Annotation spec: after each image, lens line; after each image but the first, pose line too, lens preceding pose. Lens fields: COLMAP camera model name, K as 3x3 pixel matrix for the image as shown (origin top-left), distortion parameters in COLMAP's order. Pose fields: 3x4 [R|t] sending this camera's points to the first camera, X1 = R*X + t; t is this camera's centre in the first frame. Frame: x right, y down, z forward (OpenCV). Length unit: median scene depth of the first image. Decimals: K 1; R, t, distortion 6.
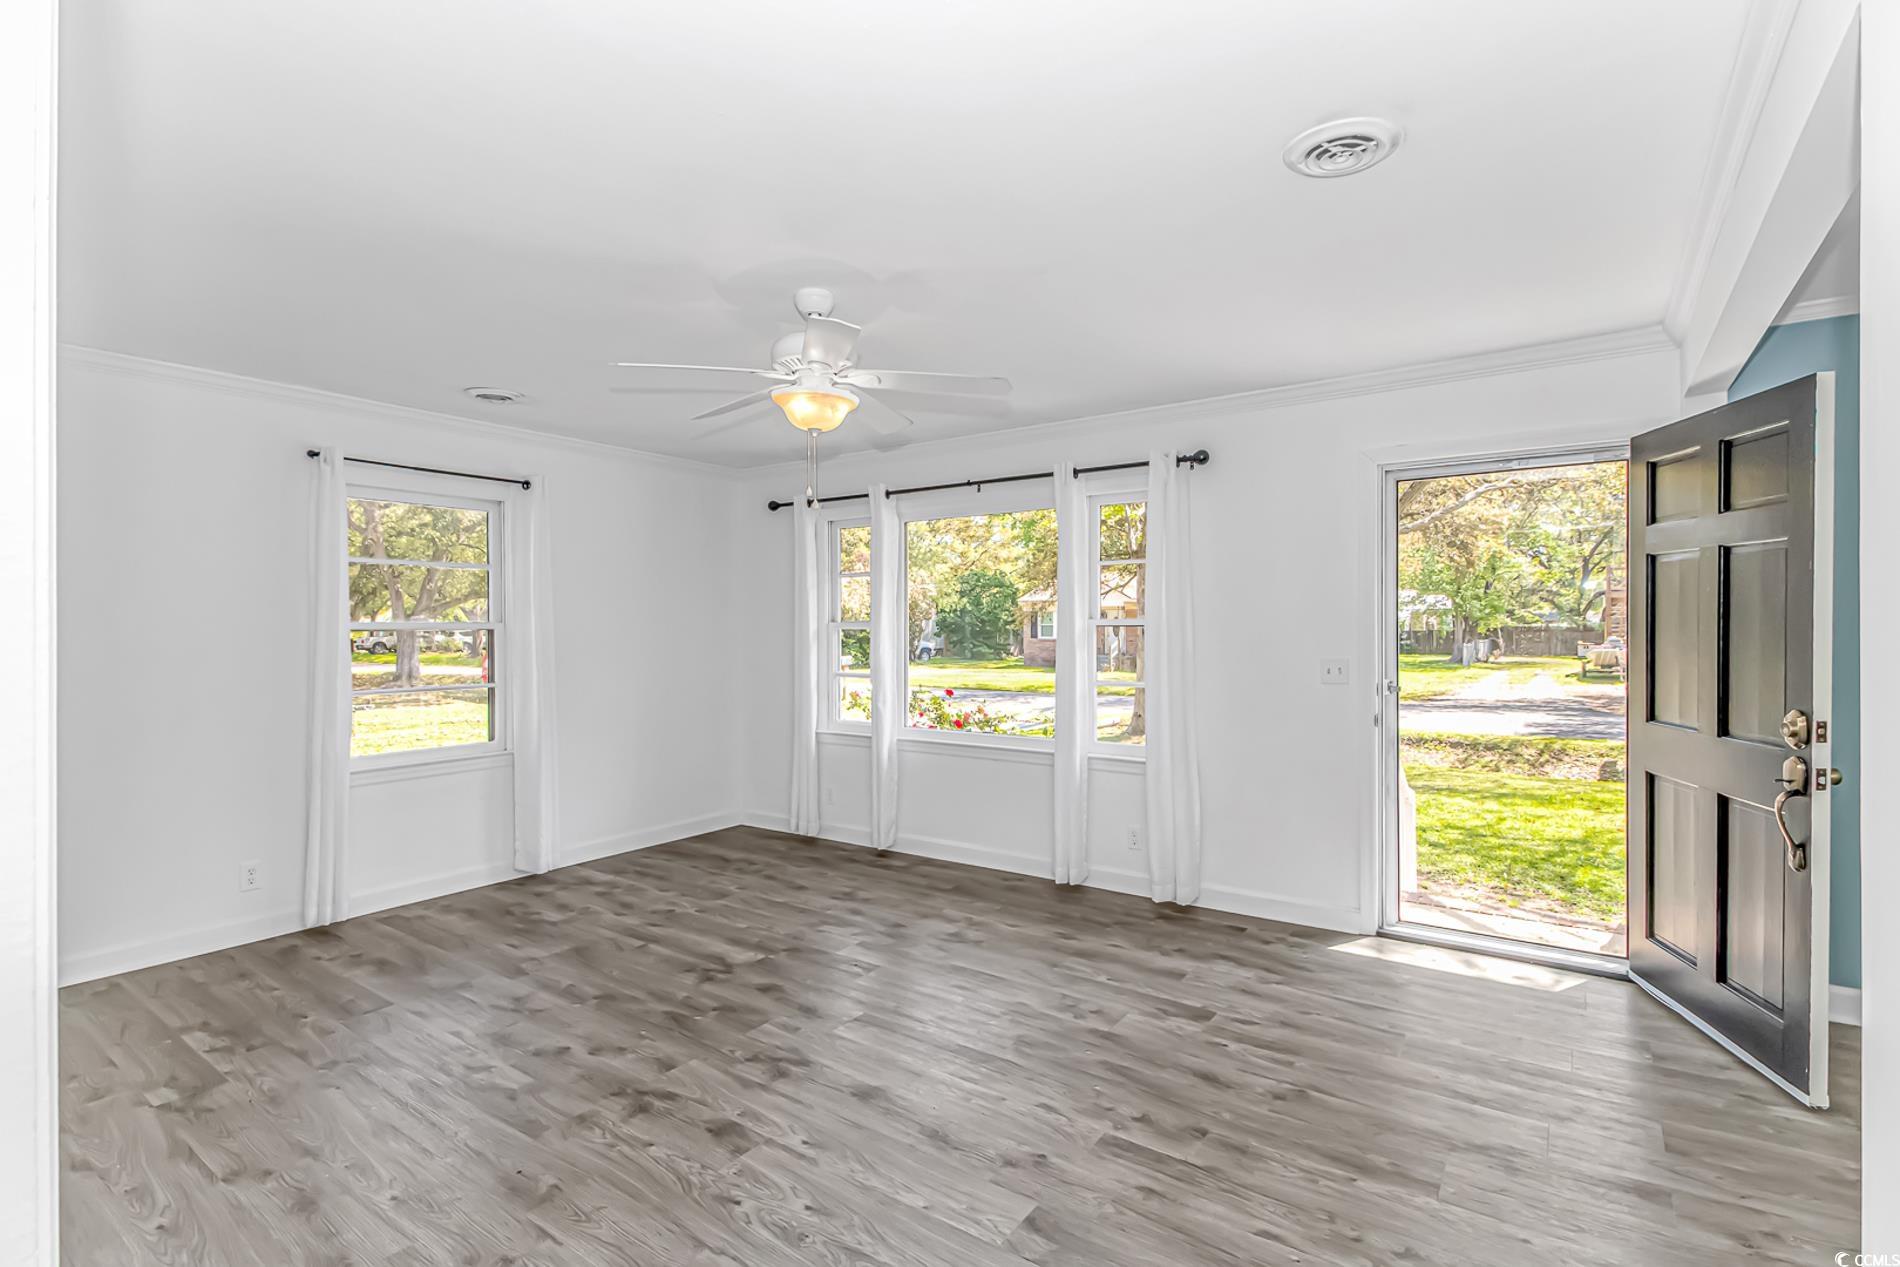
lens RADIAL K [[889.0, 0, 950.1], [0, 889.0, 643.0], [0, 0, 1]] dist [0.008907, -0.014095]
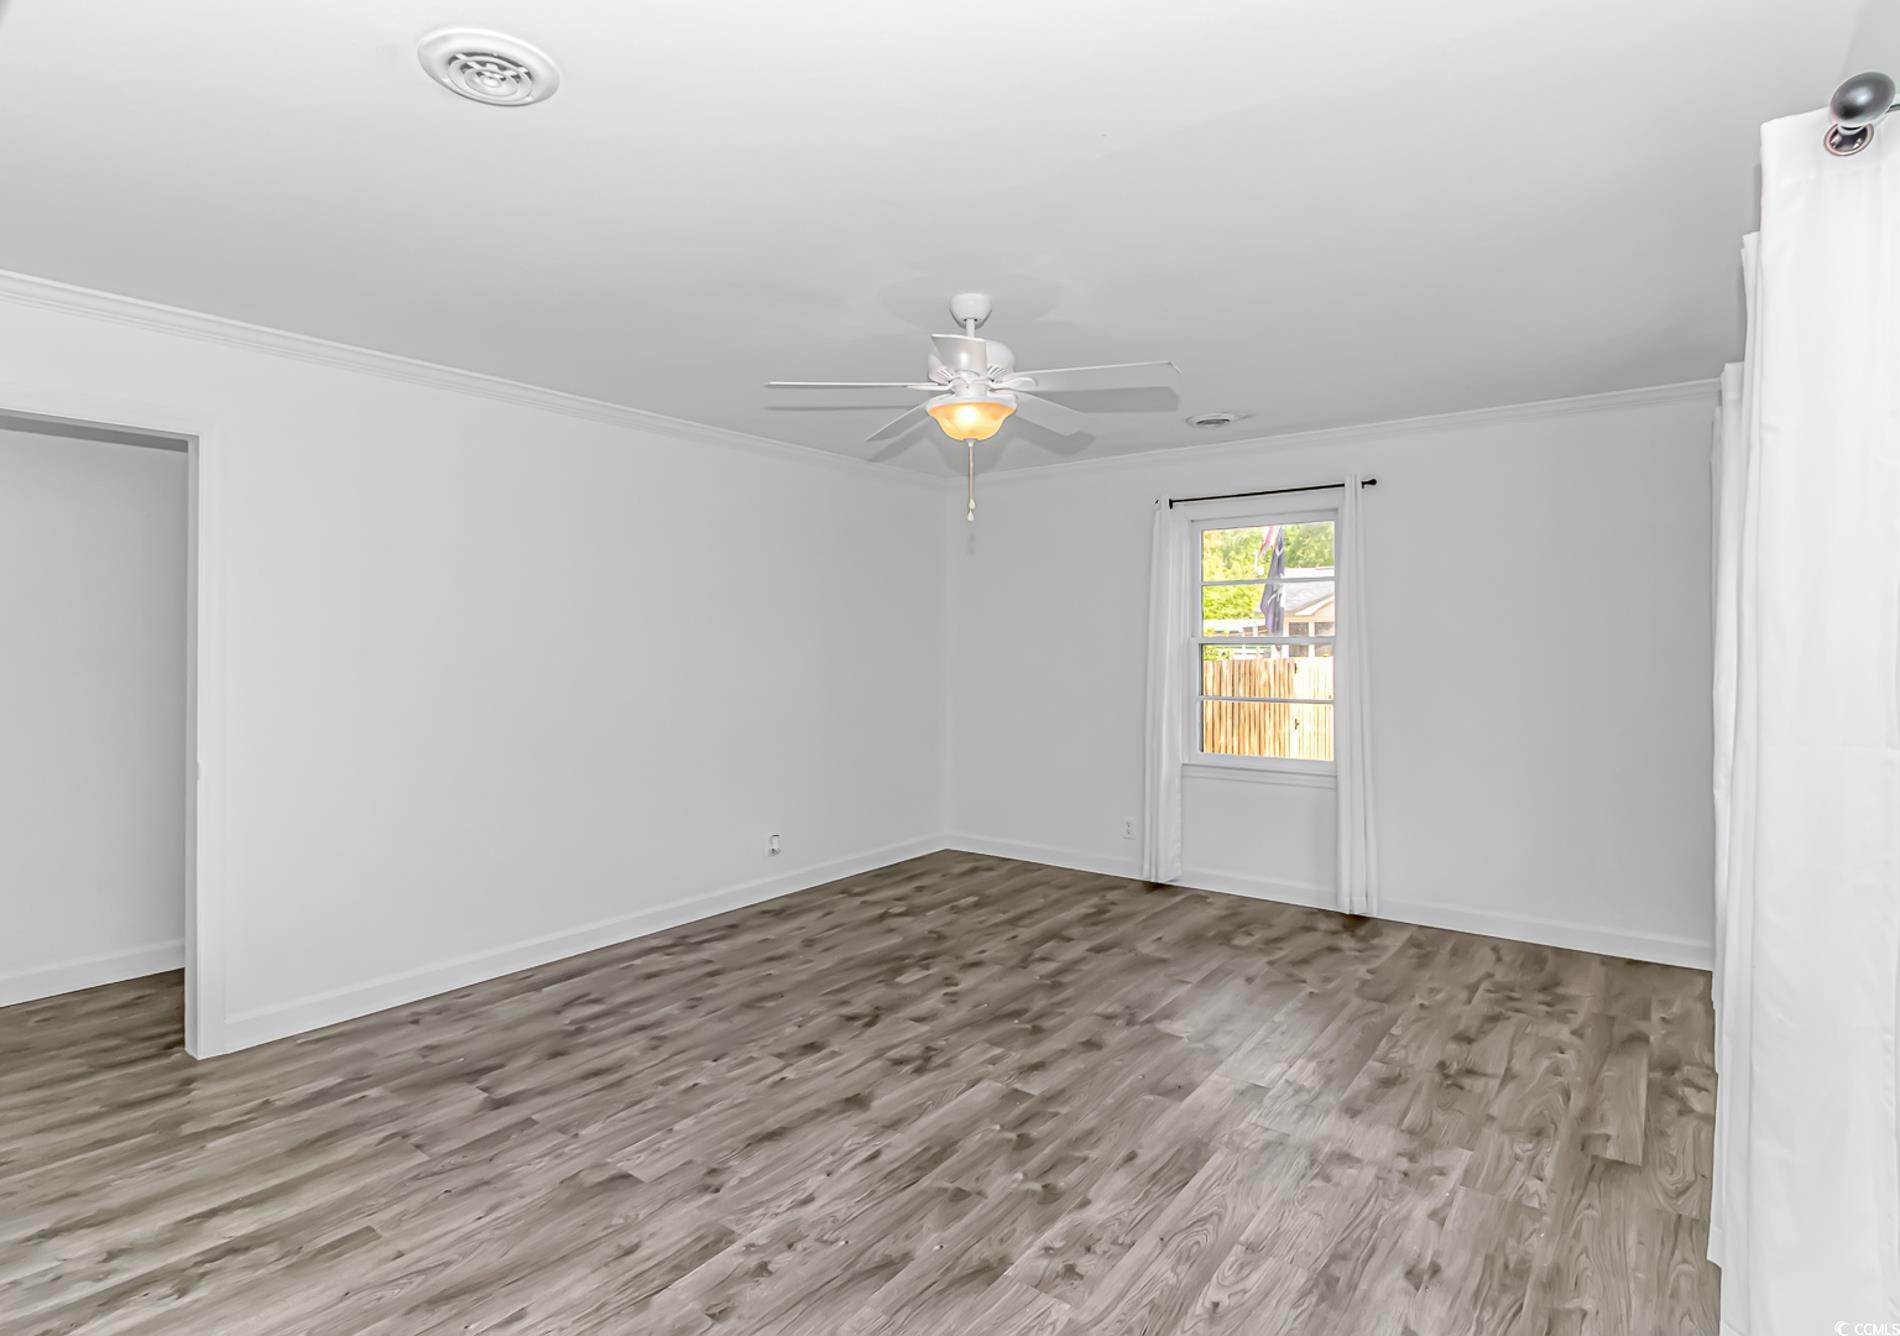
lens RADIAL K [[962.1, 0, 919.0], [0, 962.1, 622.3], [0, 0, 1]] dist [-0.016325, -0.001299]
pose [[-0.029648, -0.011708, -0.999492, 0.882262], [-0.022966, 0.999675, -0.011029, -0.031791], [0.999297, 0.022627, -0.029907, 0.947369]]
